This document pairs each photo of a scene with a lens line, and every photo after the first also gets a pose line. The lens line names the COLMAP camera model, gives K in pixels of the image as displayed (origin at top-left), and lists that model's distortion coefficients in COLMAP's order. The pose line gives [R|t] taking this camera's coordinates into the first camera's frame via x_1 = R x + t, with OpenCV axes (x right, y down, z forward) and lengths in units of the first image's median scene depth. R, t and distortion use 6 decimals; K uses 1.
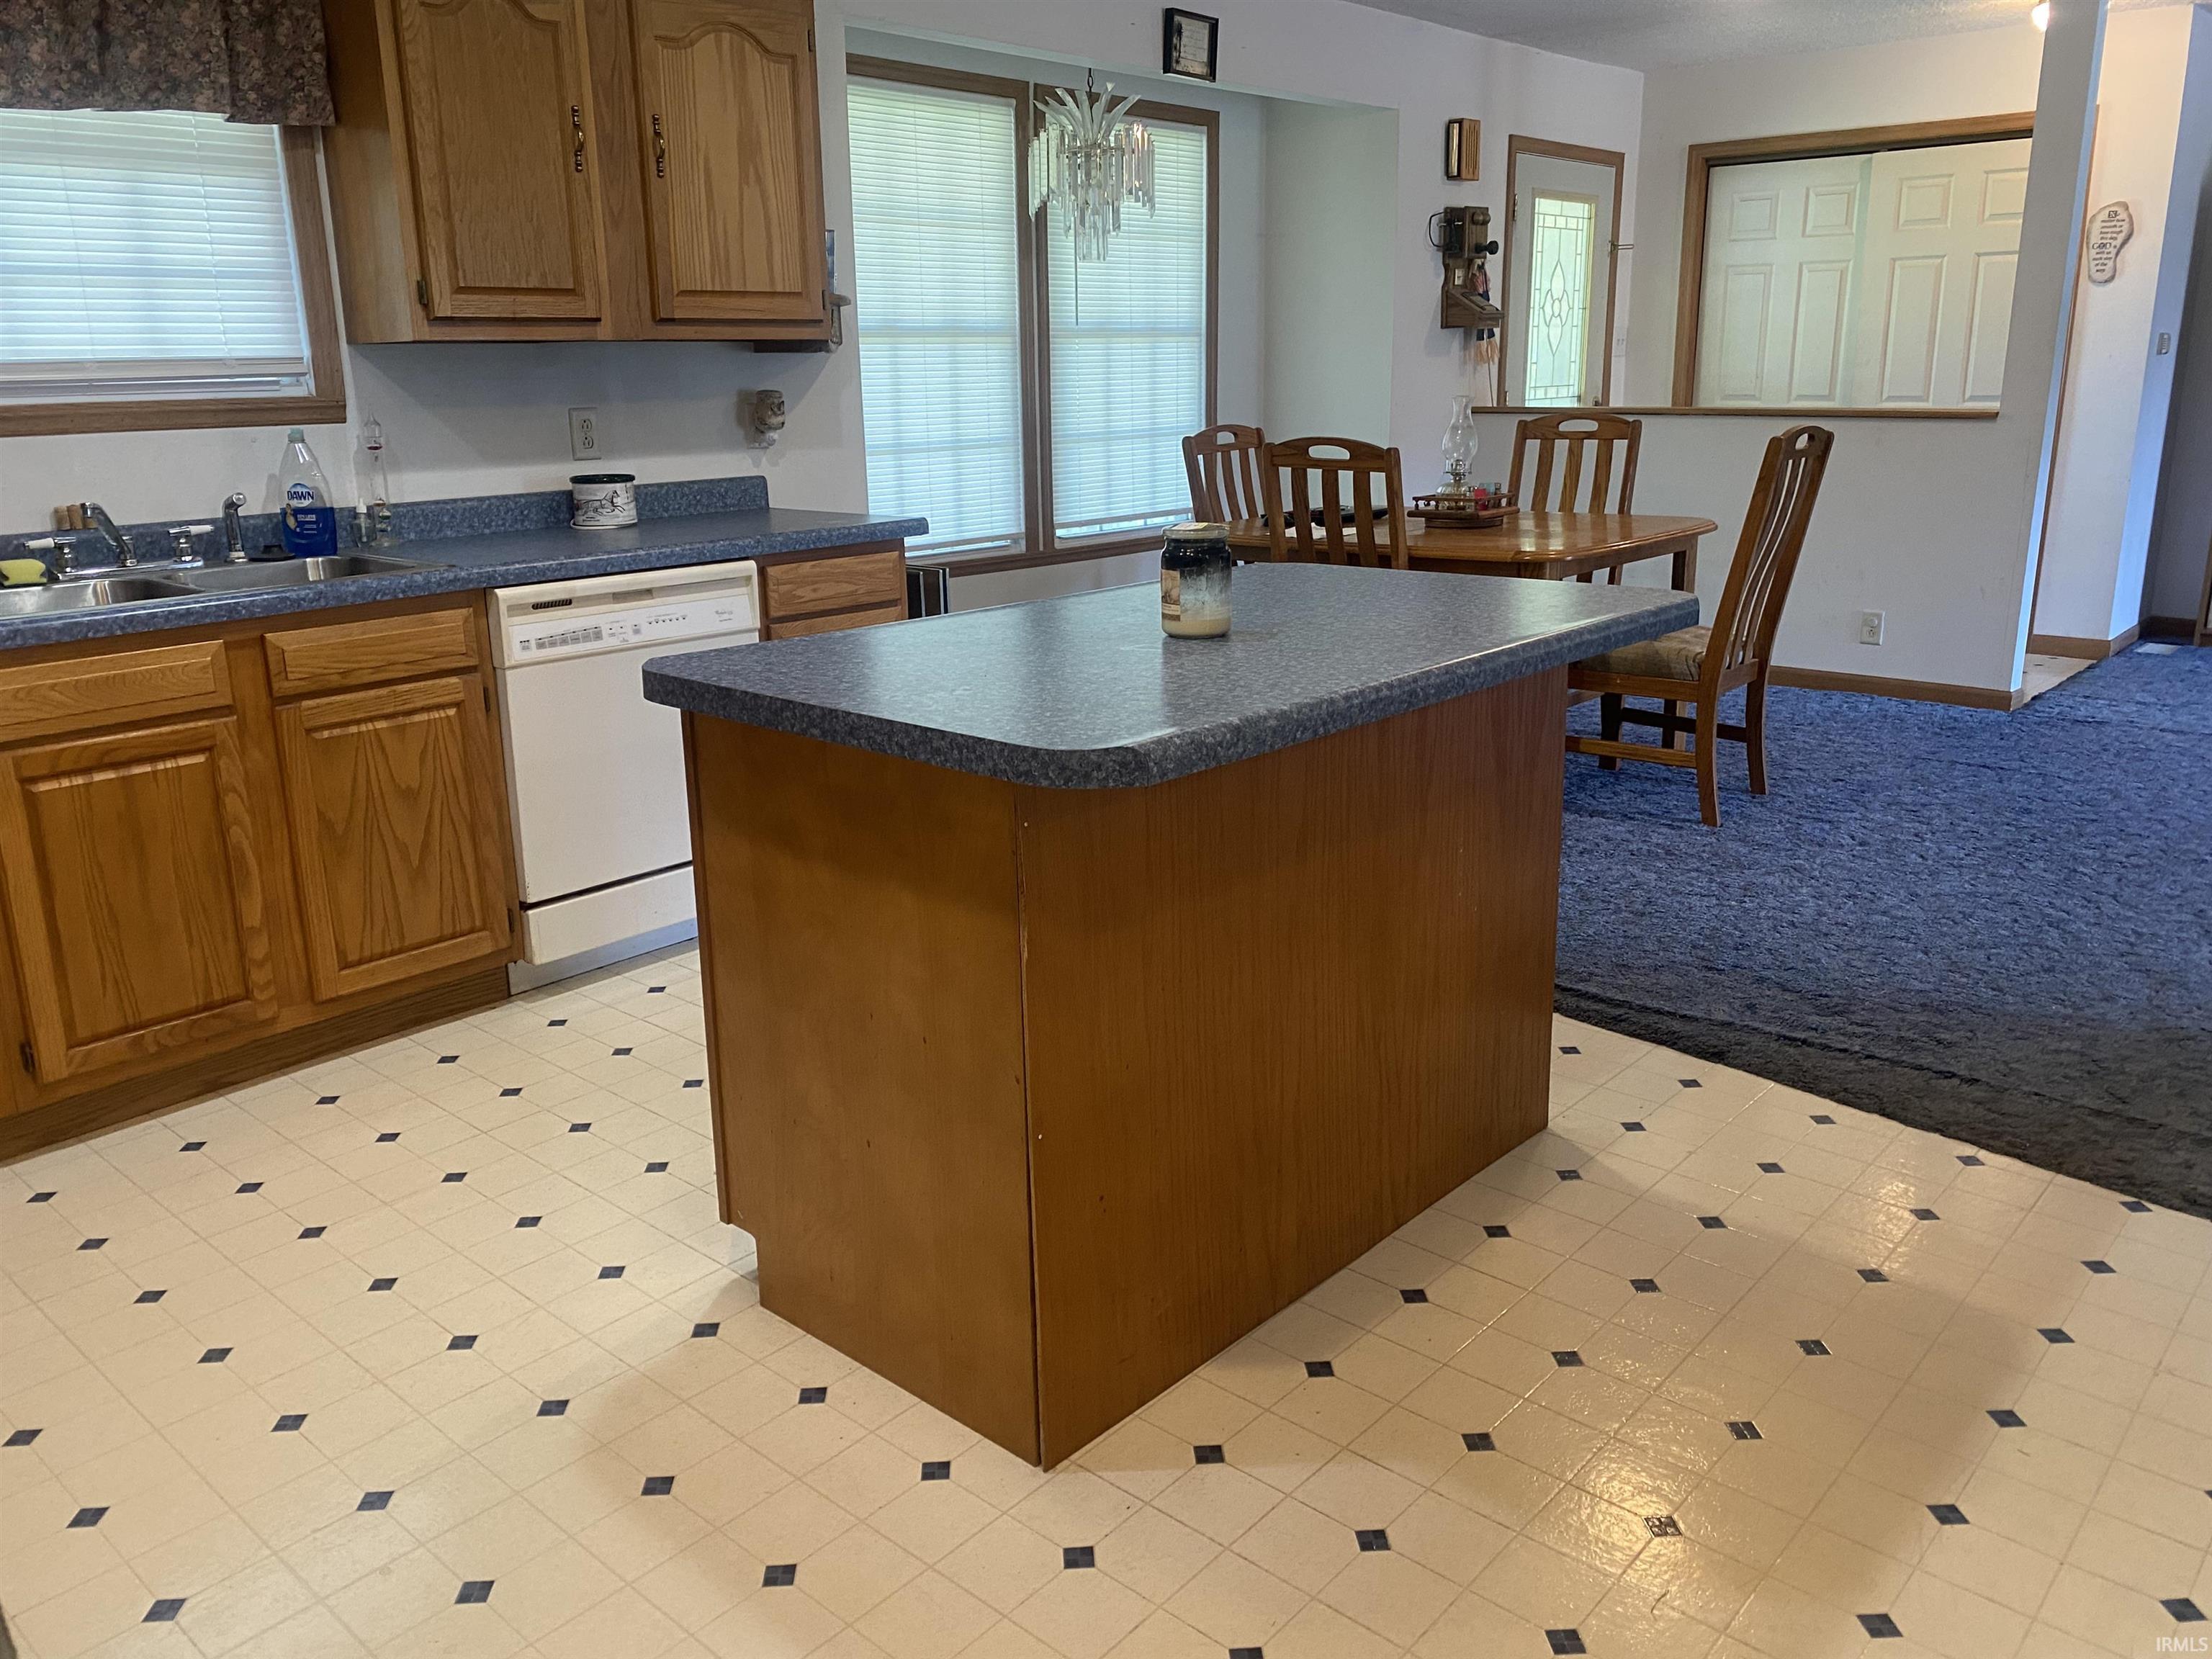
lens RADIAL K [[1680.9, 0, 1092.2], [0, 1680.9, 784.1], [0, 0, 1]] dist [0.010271, -0.010370]
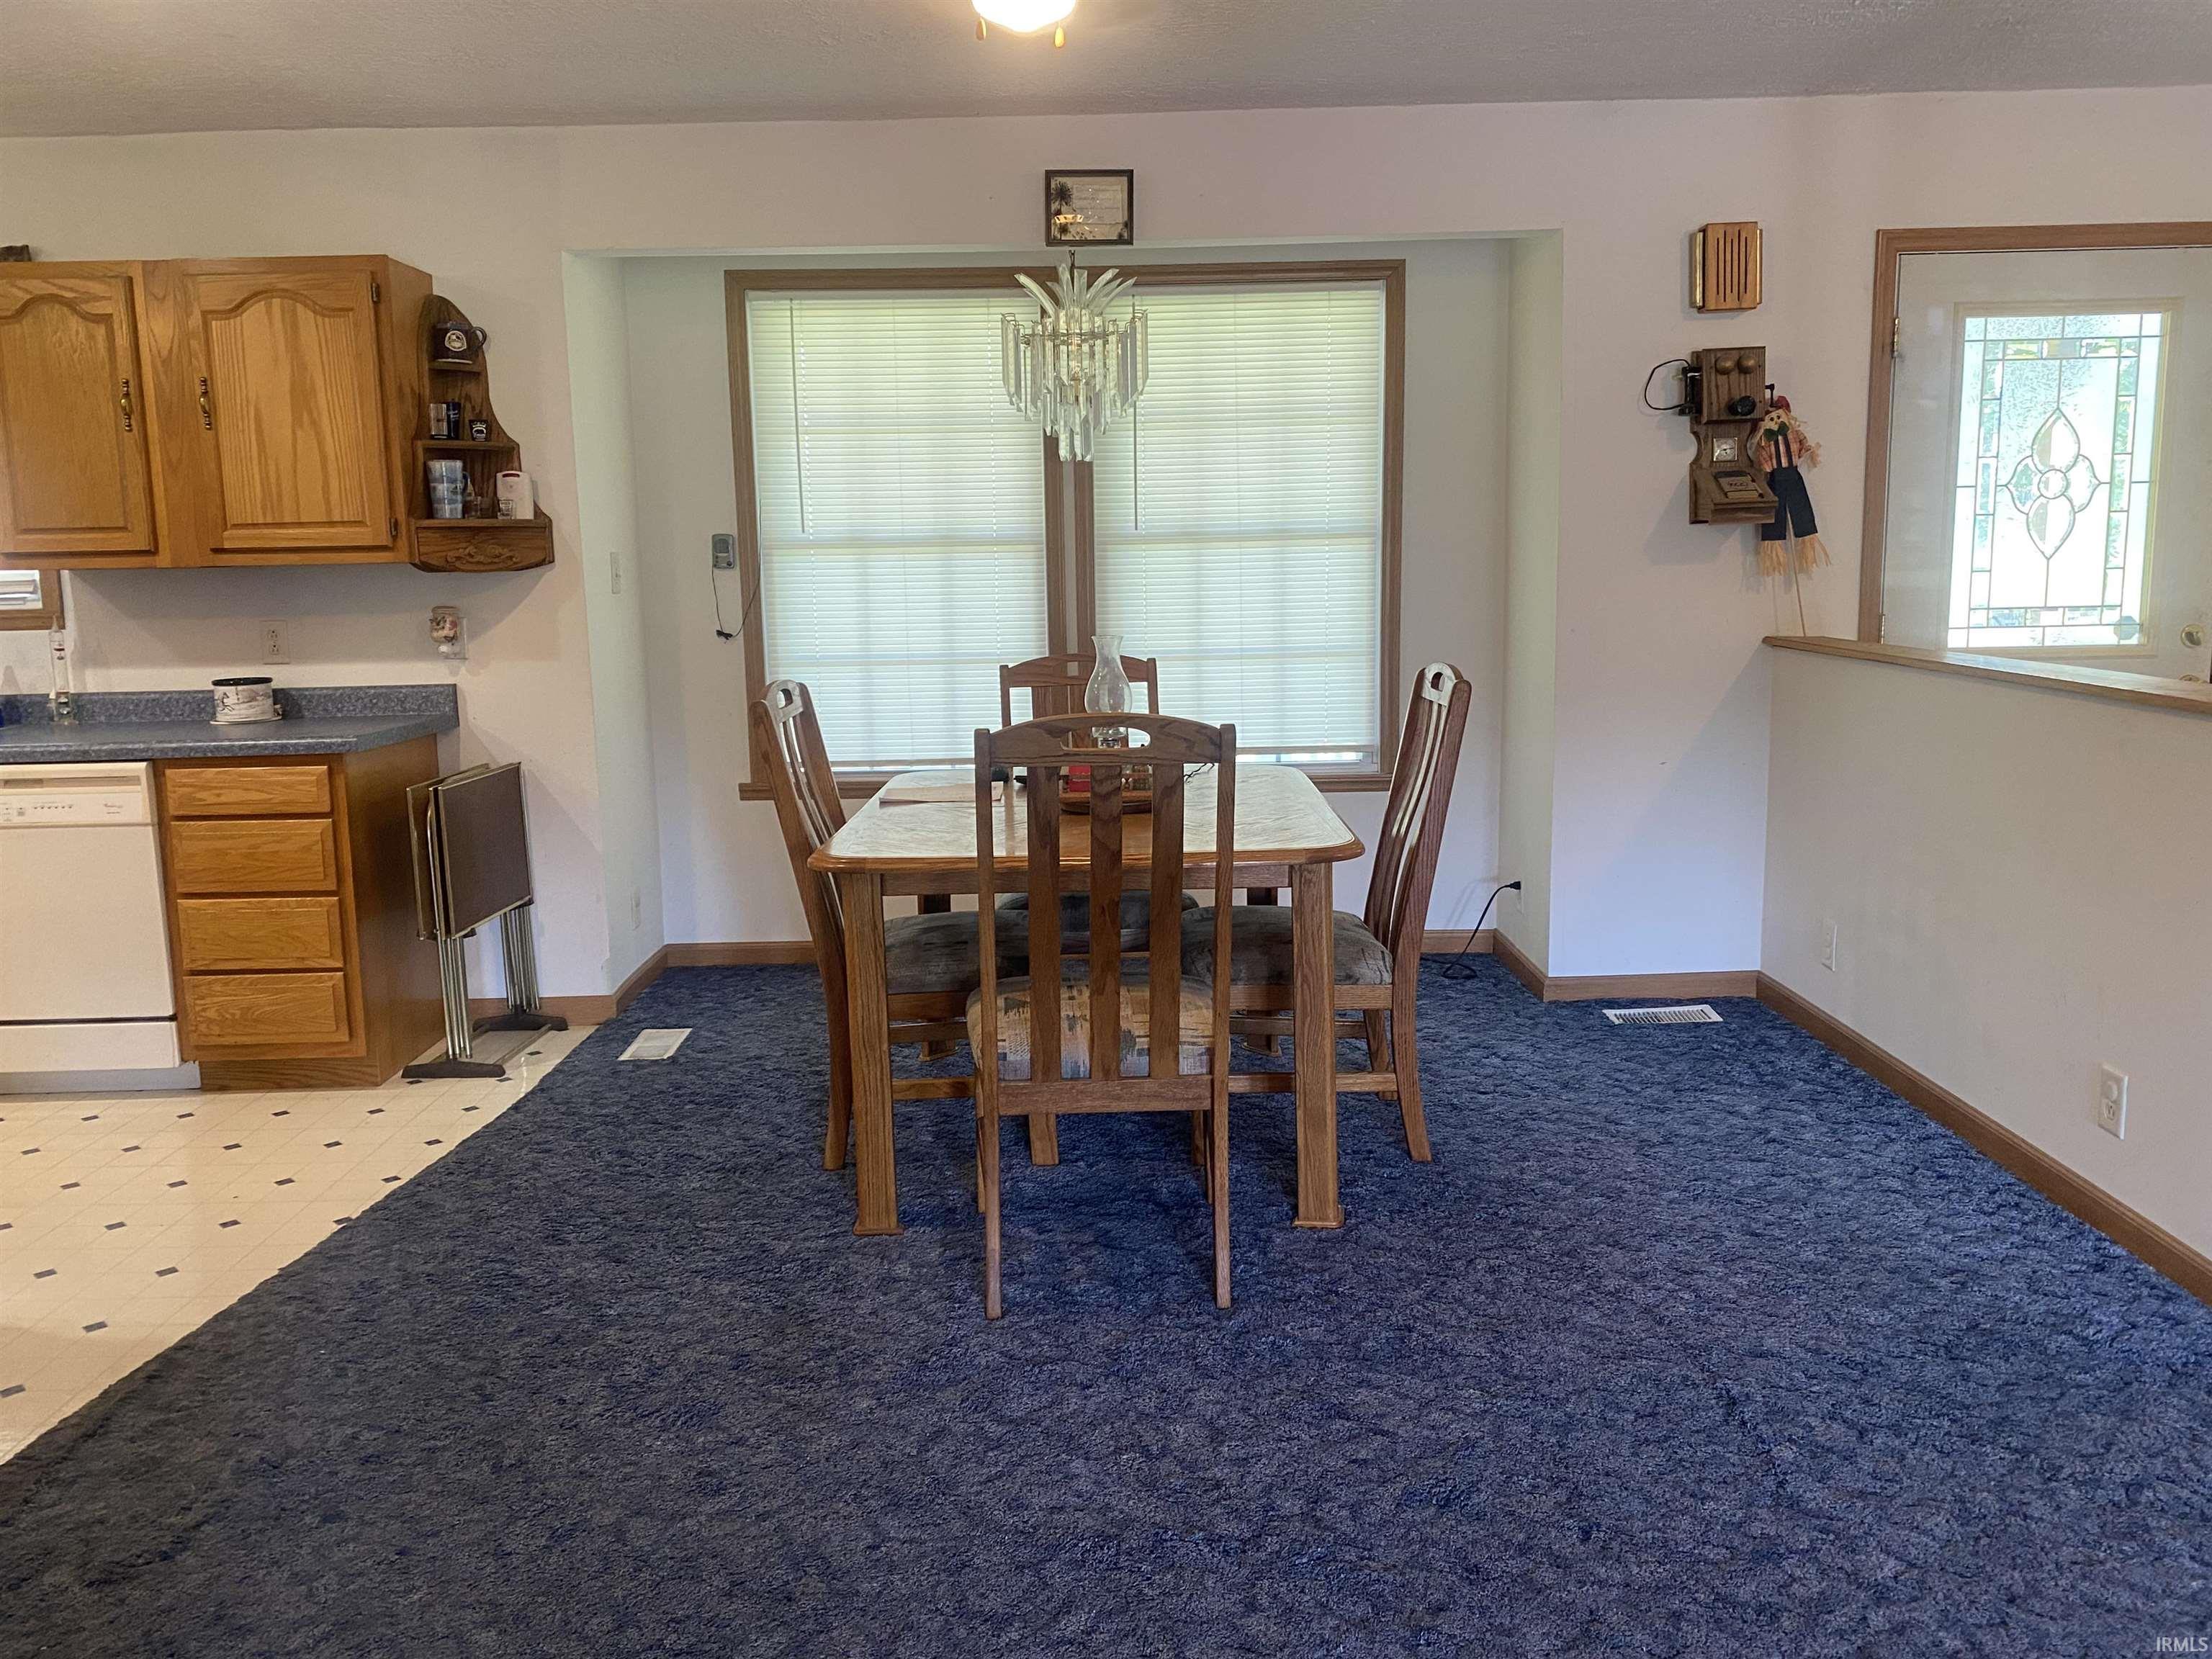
lens RADIAL K [[1680.9, 0, 1119.0], [0, 1680.9, 807.2], [0, 0, 1]] dist [0.010271, -0.010370]
pose [[0.680934, 0.112825, -0.723602, 1.010324], [-0.170769, 0.985286, -0.007071, -0.198325], [0.712157, 0.128384, 0.690181, 0.663238]]
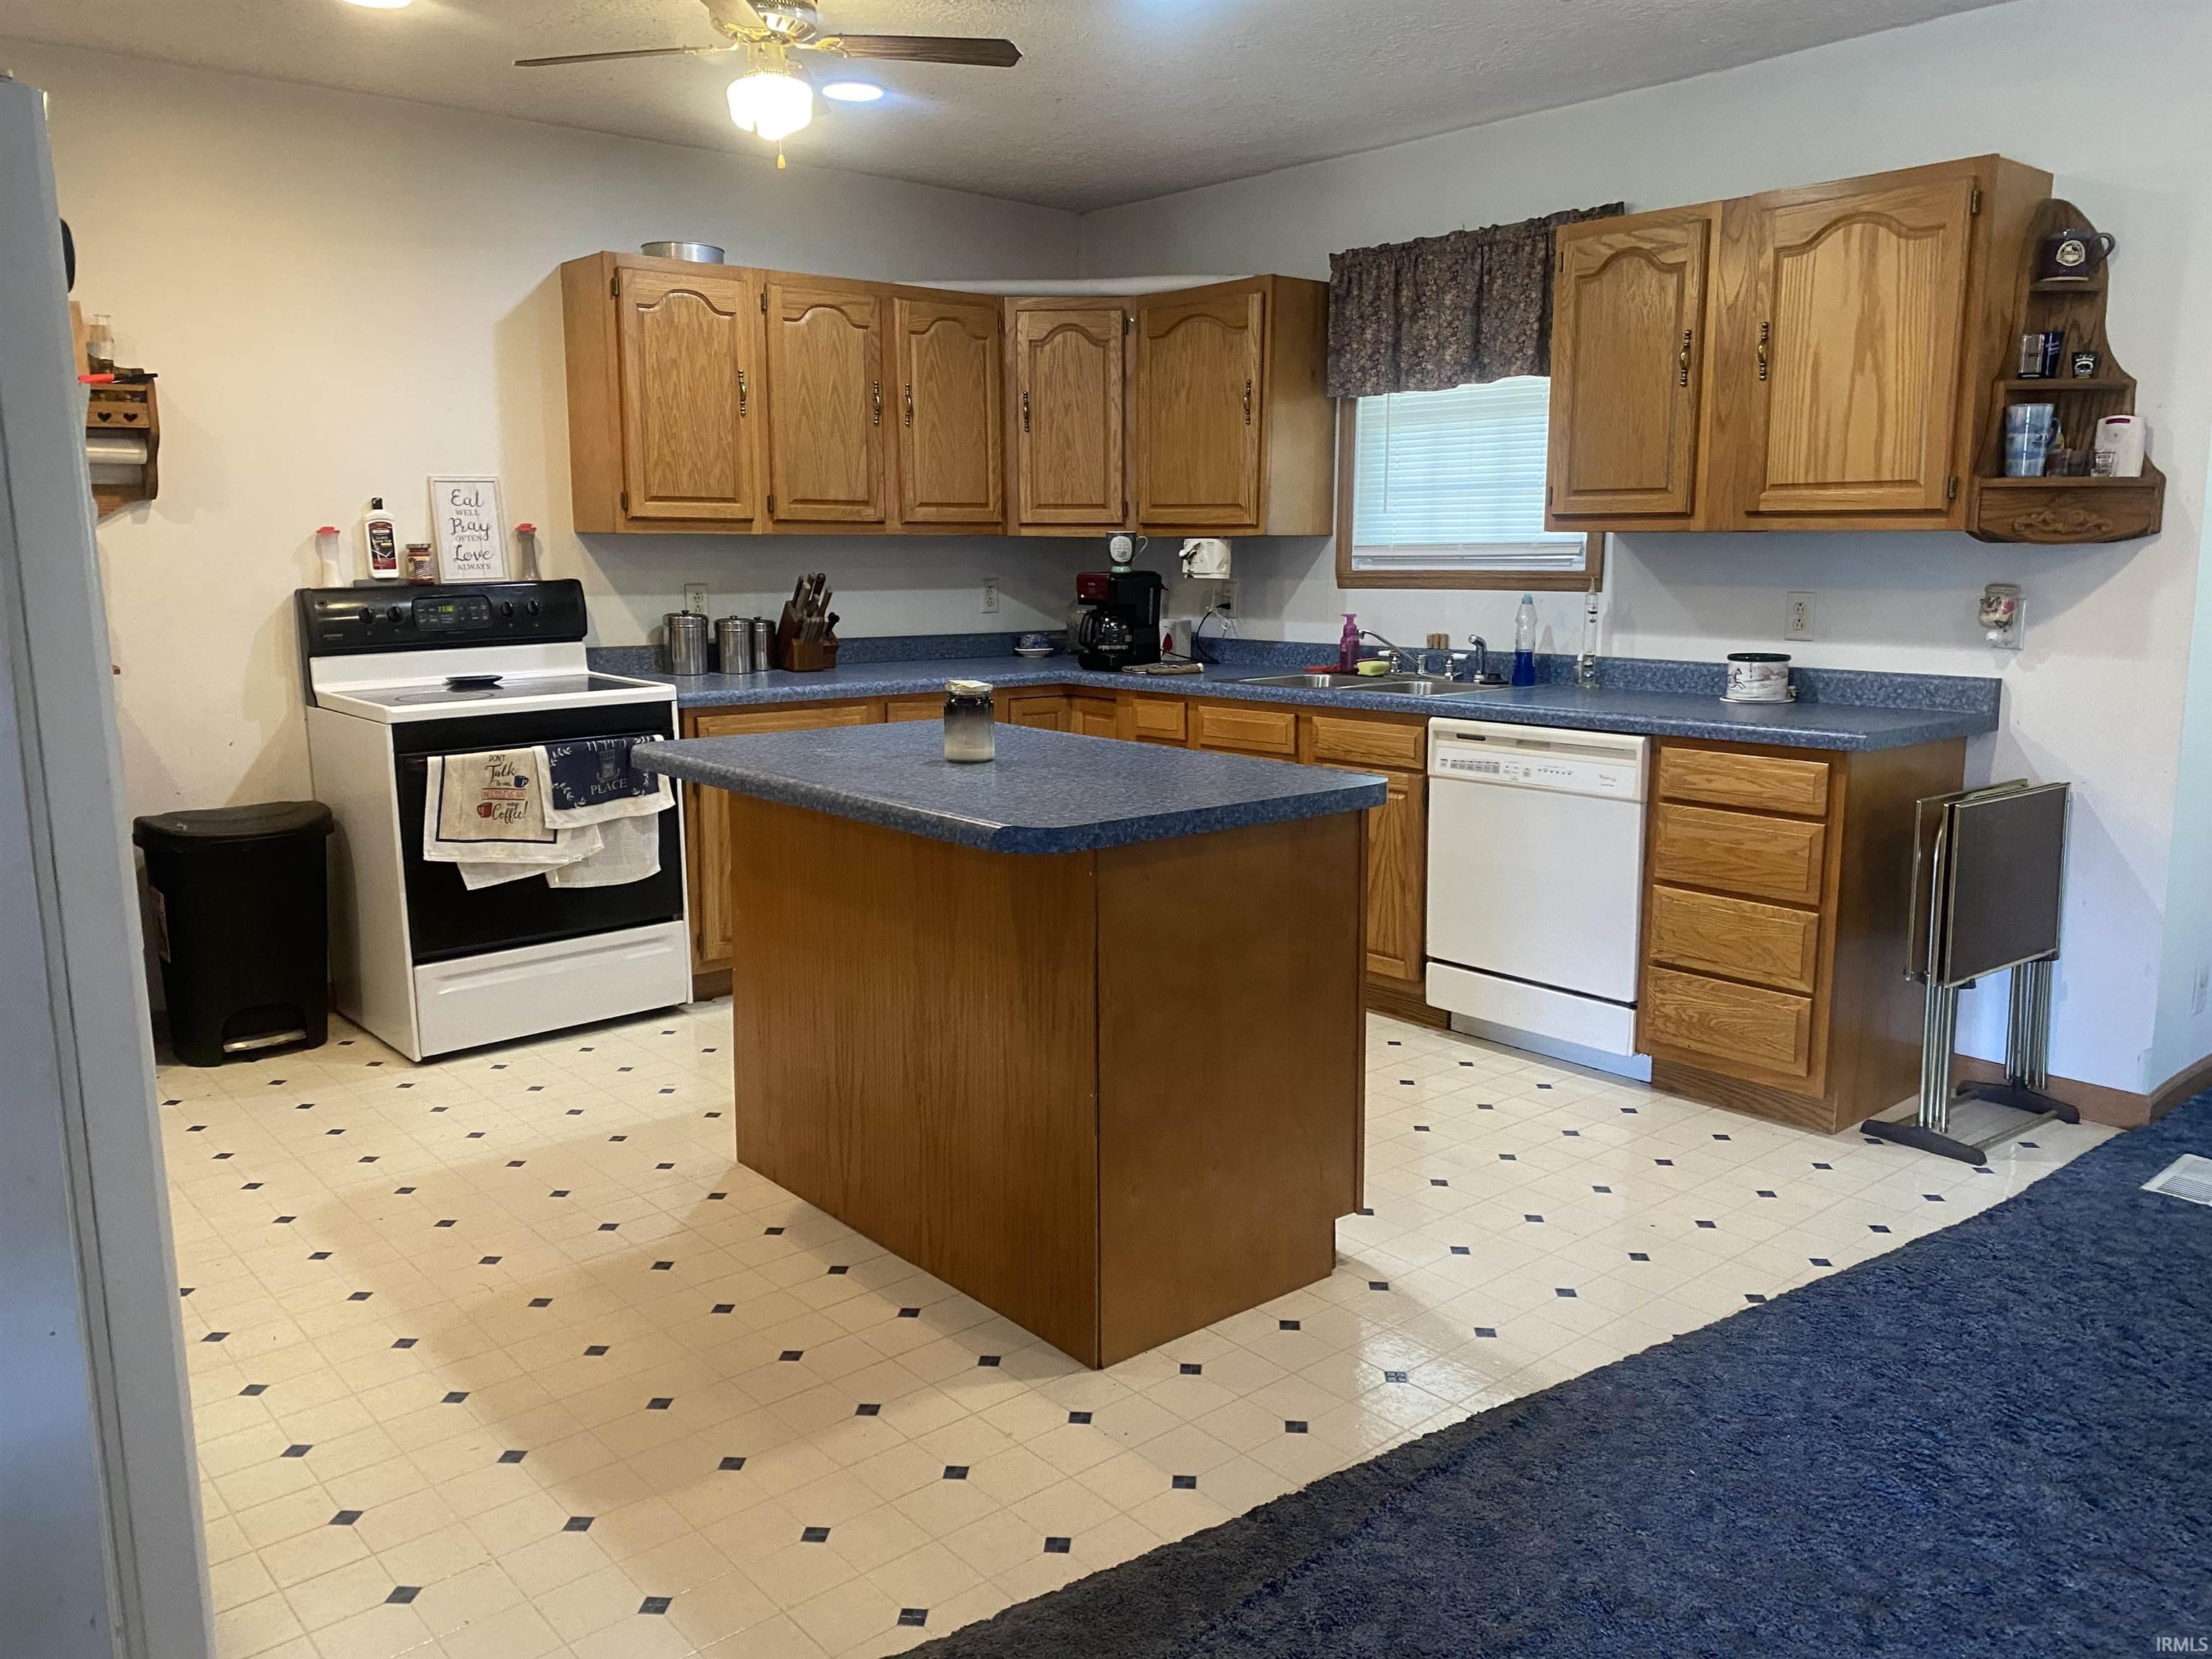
lens RADIAL K [[1680.9, 0, 1119.8], [0, 1680.9, 801.3], [0, 0, 1]] dist [0.010271, -0.010370]
pose [[-0.119270, 0.171217, -0.977987, 0.843530], [-0.238149, 0.951330, 0.195594, -0.214742], [0.963878, 0.256235, -0.072690, 0.738319]]
